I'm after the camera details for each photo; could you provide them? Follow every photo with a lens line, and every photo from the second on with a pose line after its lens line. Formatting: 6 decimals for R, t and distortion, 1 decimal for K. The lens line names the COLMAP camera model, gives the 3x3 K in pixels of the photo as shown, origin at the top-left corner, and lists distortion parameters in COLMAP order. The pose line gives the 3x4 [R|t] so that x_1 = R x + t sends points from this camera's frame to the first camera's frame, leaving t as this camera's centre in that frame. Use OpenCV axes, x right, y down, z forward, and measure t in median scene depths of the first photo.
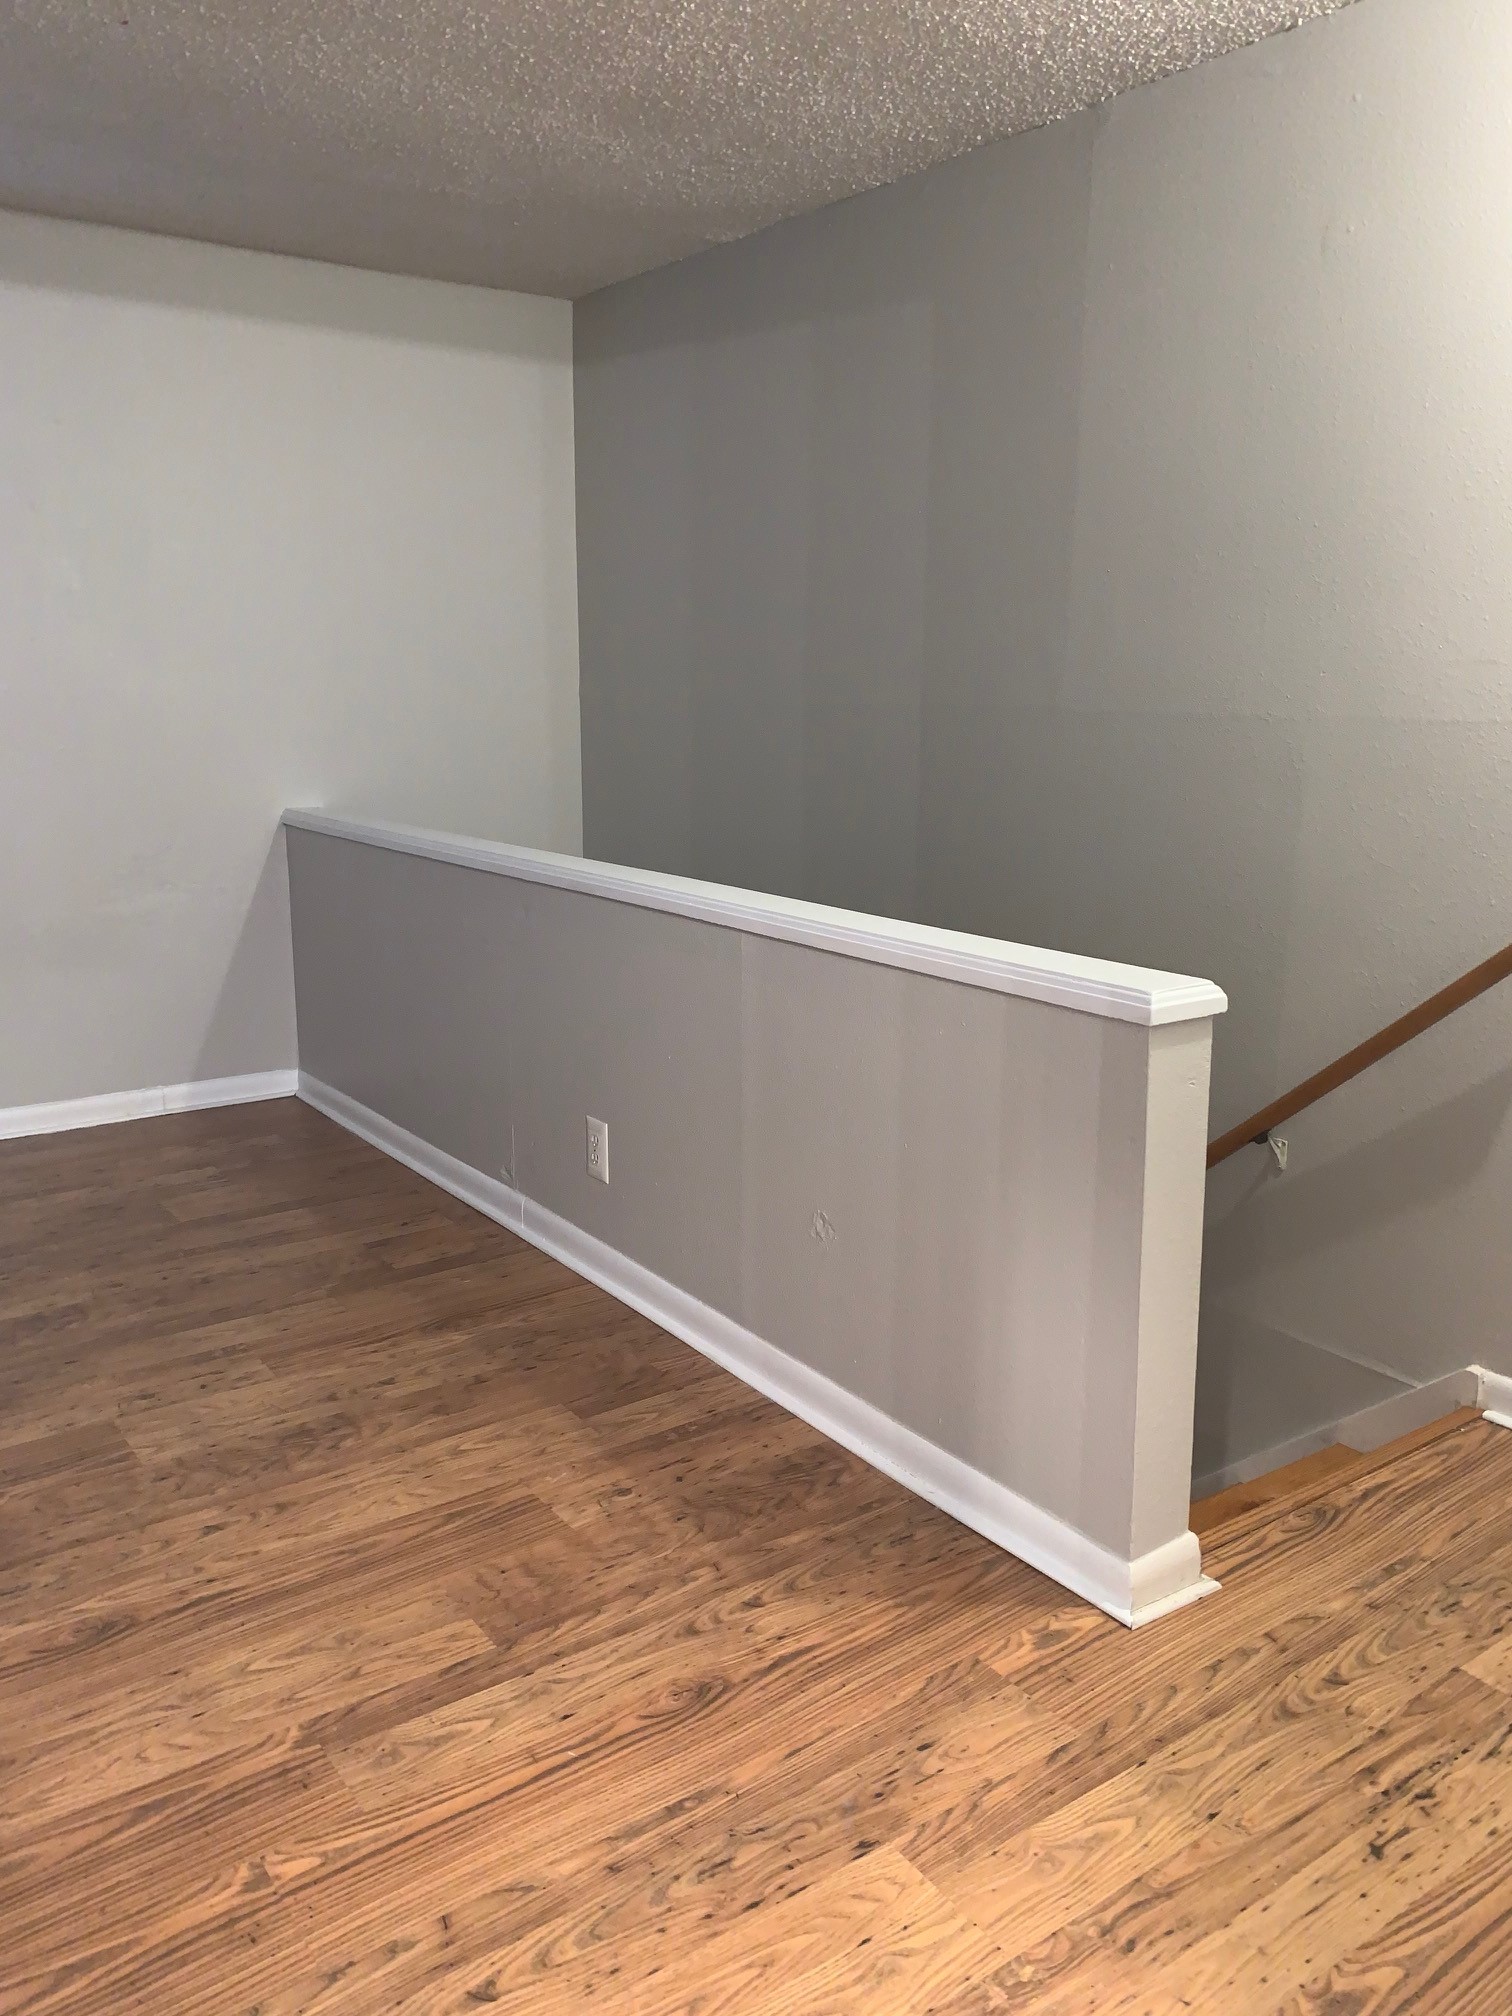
lens RADIAL K [[1554.5, 0, 754.4], [0, 1554.5, 1005.9], [0, 0, 1]] dist [0.028304, -0.024721]
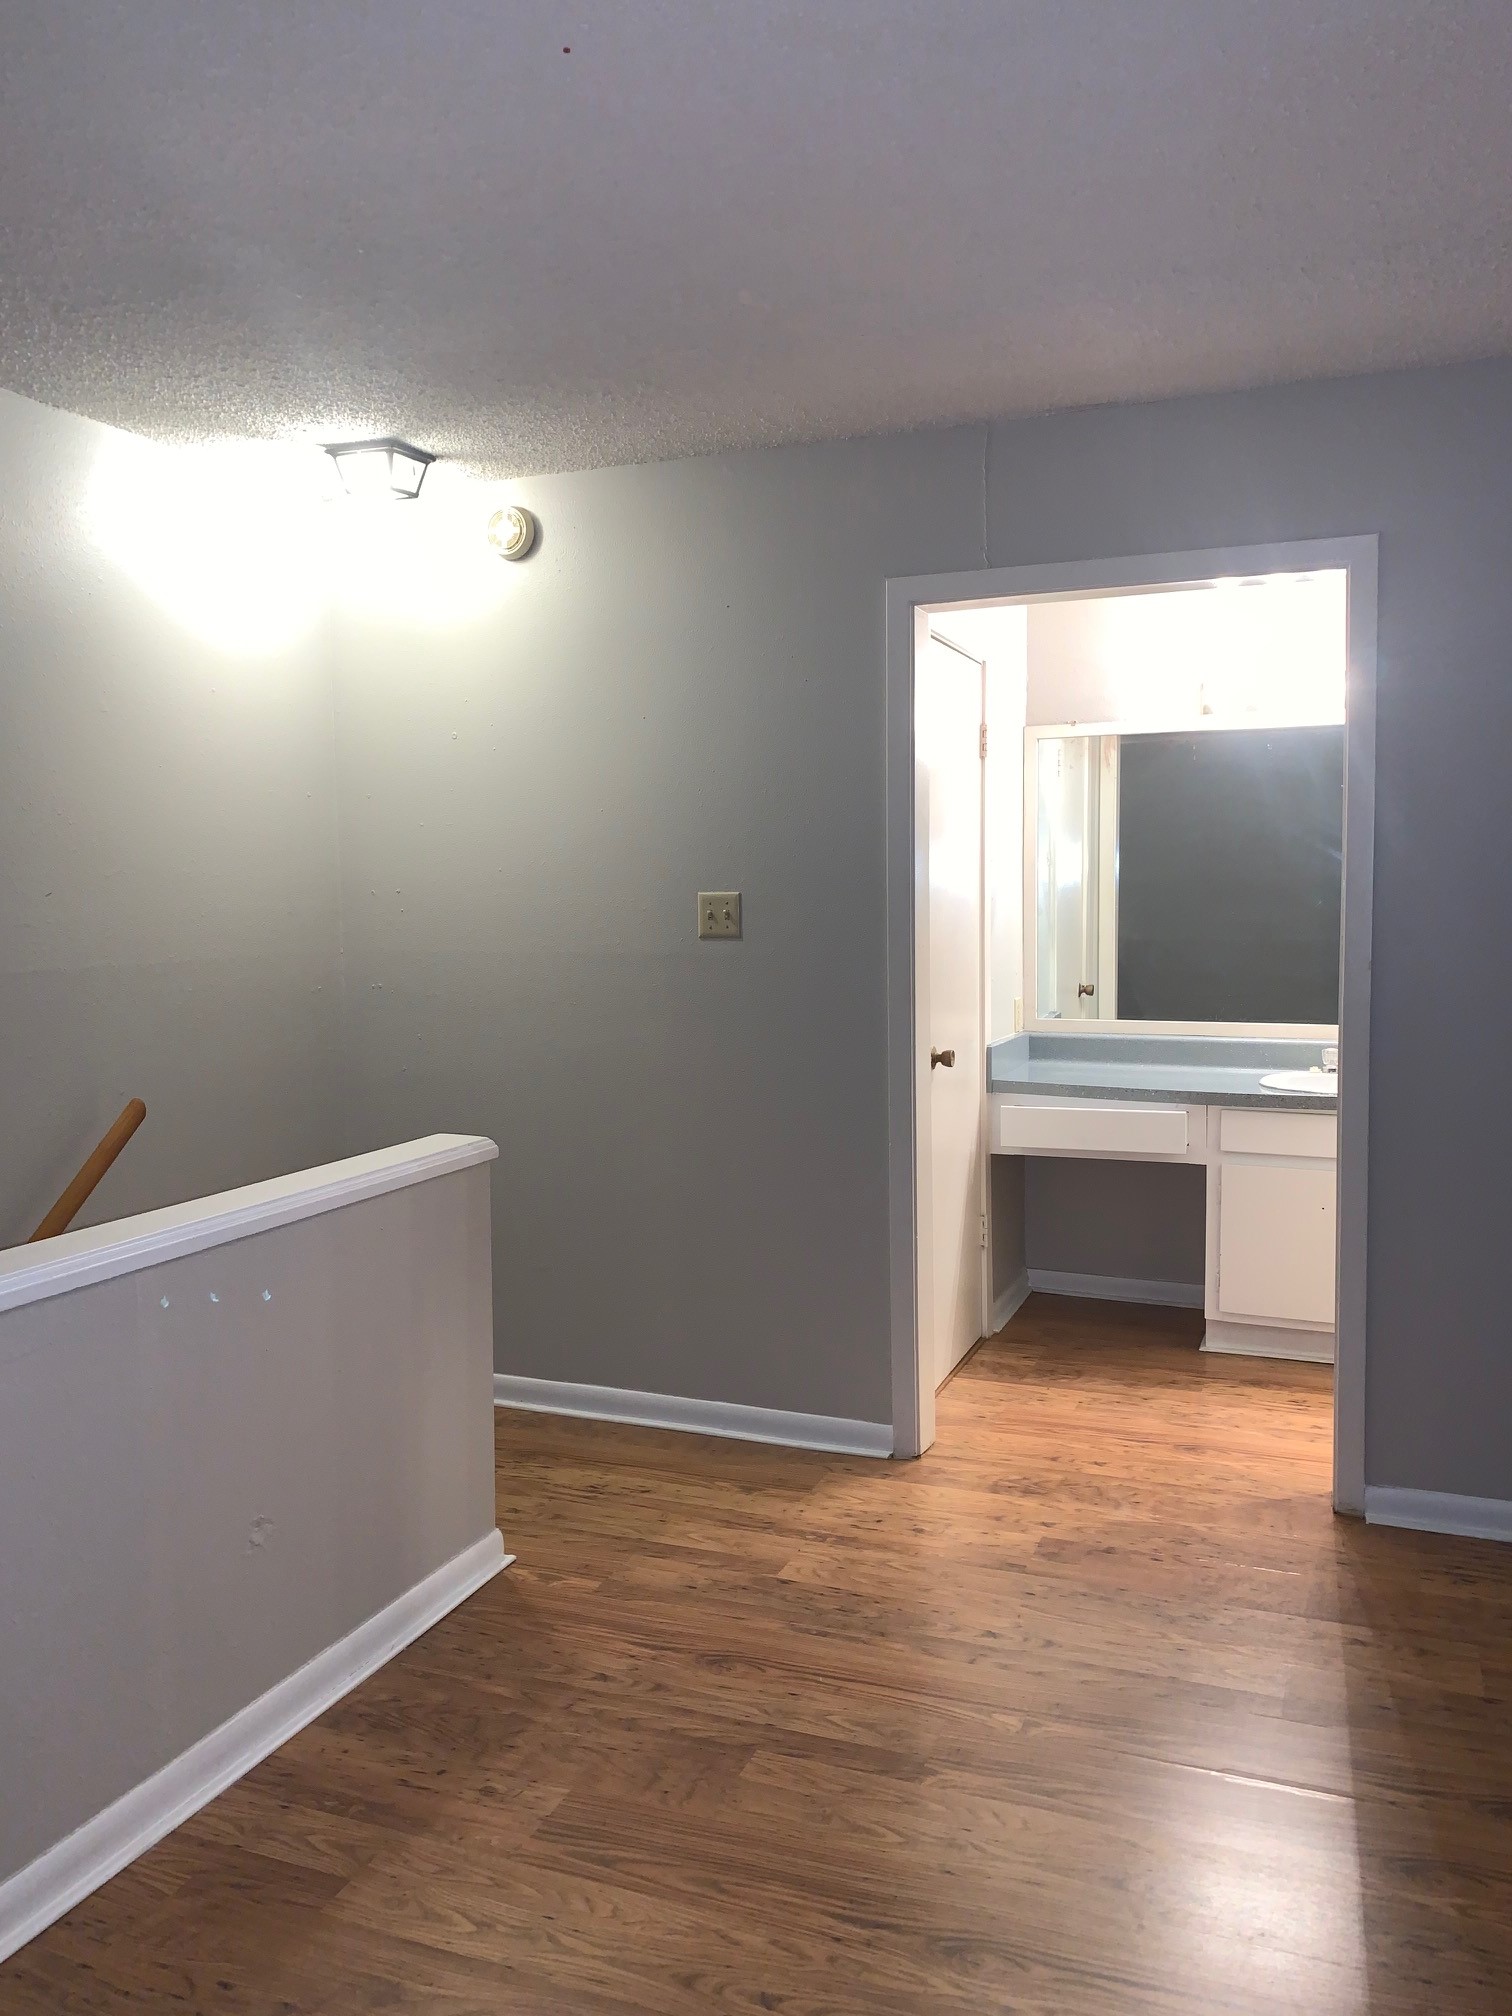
lens RADIAL K [[1554.5, 0, 738.5], [0, 1554.5, 1010.8], [0, 0, 1]] dist [0.028304, -0.024721]
pose [[-0.531133, -0.069960, 0.844395, -1.000982], [0.182773, 0.963662, 0.194807, -0.332126], [-0.827340, 0.257801, -0.499046, 1.292861]]
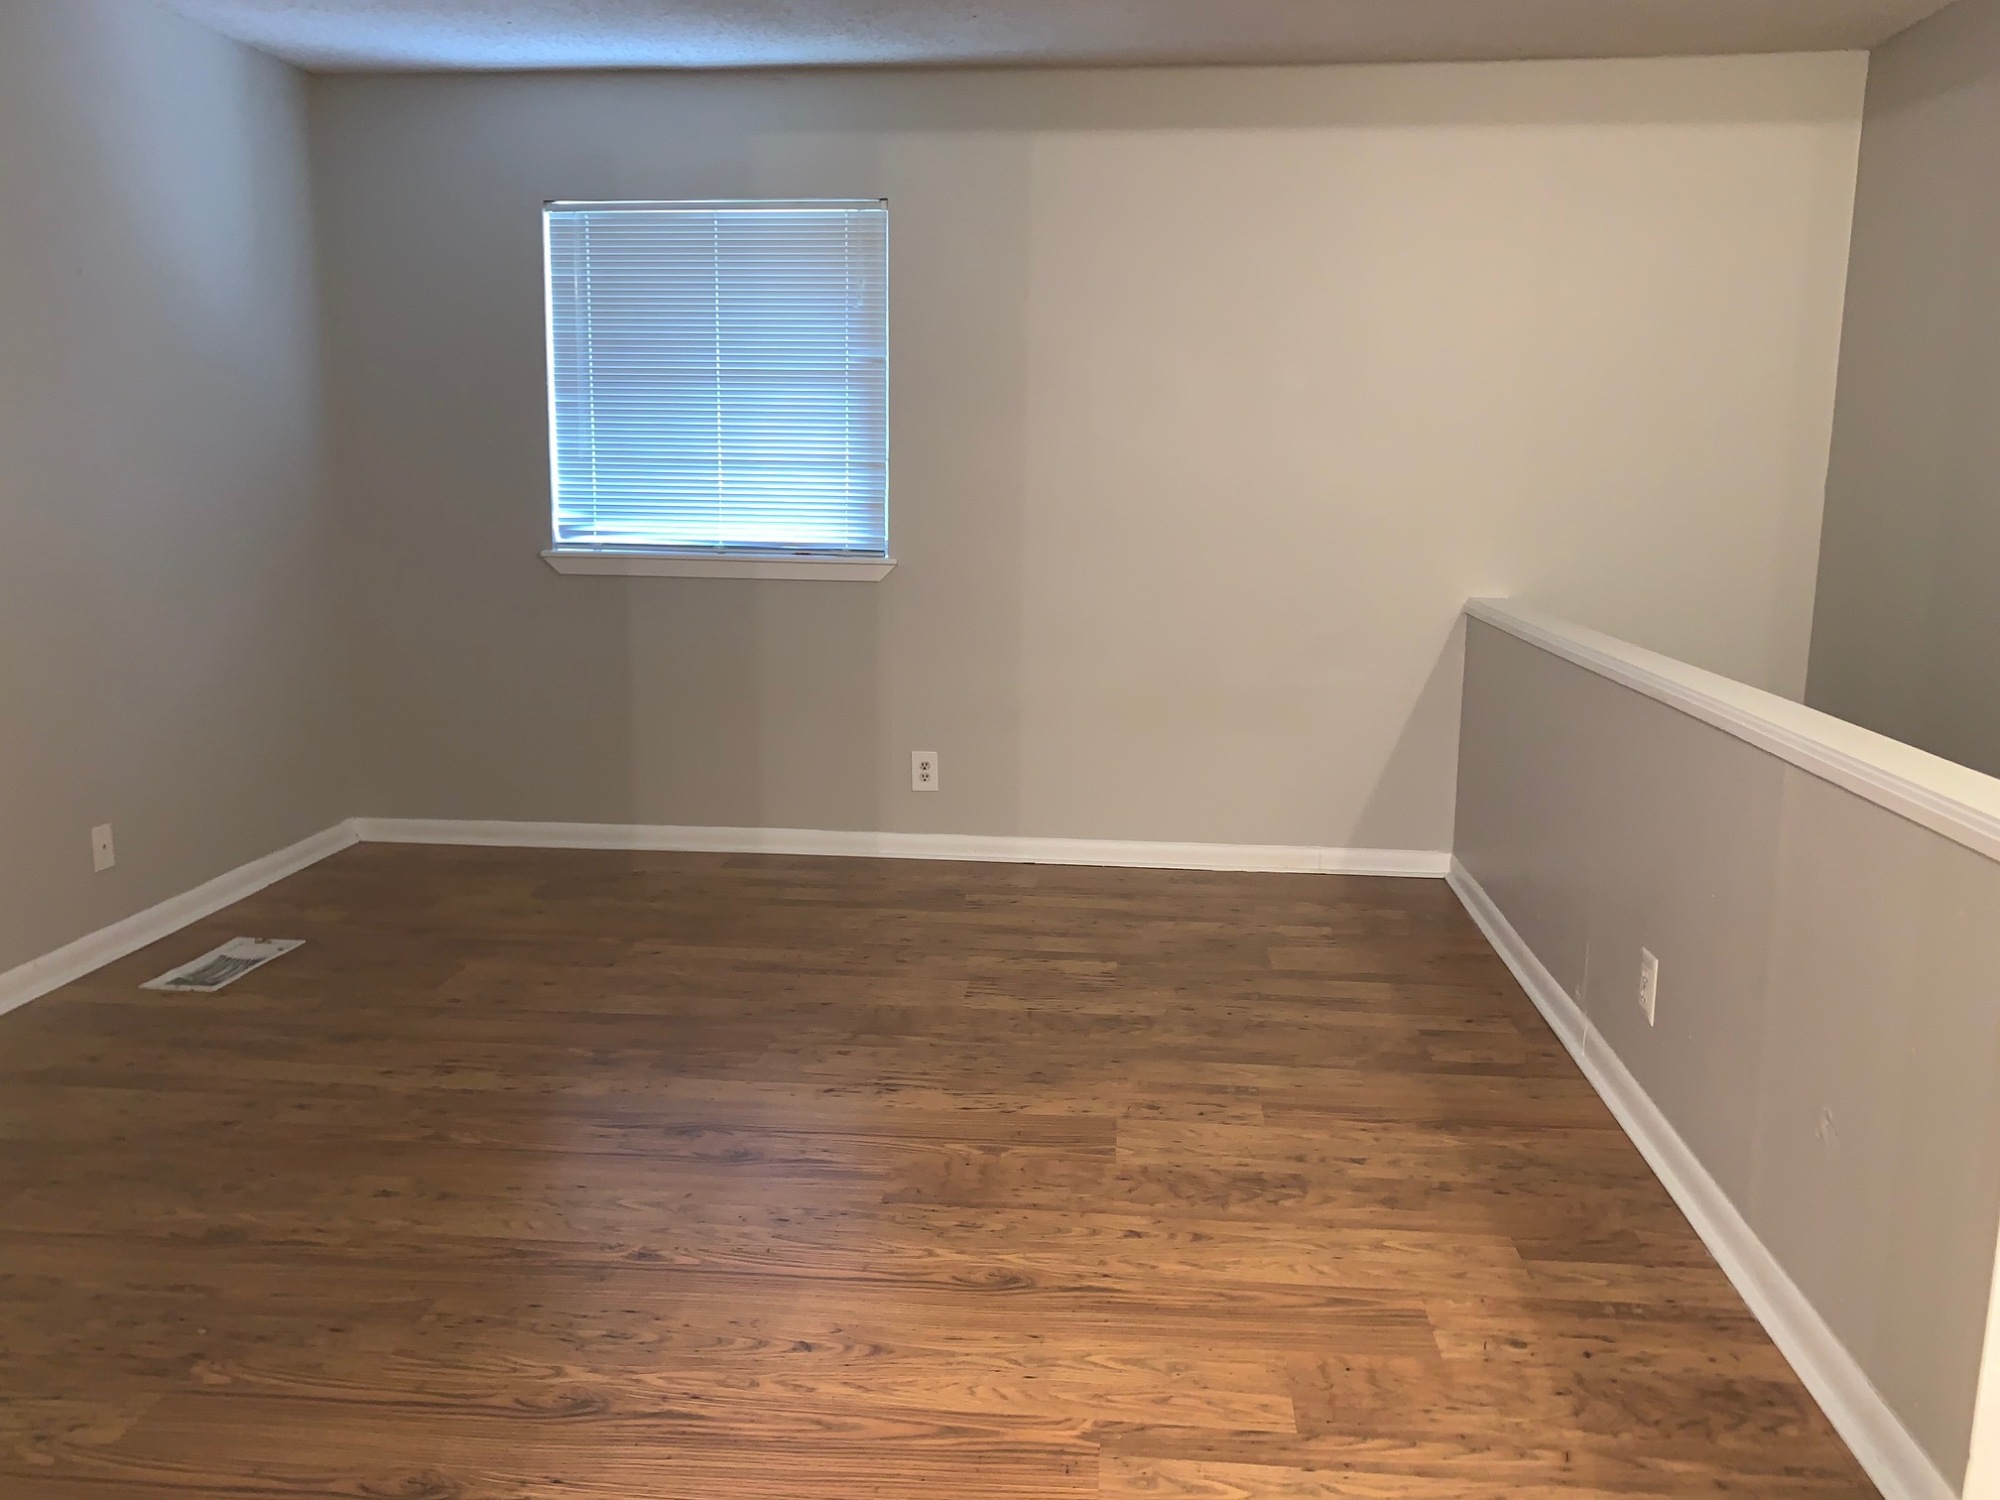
lens RADIAL K [[1542.1, 0, 1005.4], [0, 1542.1, 749.0], [0, 0, 1]] dist [0.028304, -0.024721]
pose [[0.760723, 0.124642, -0.636997, 0.239680], [-0.141719, 0.989606, 0.024391, -0.019371], [0.633416, 0.071720, 0.770481, 0.072999]]
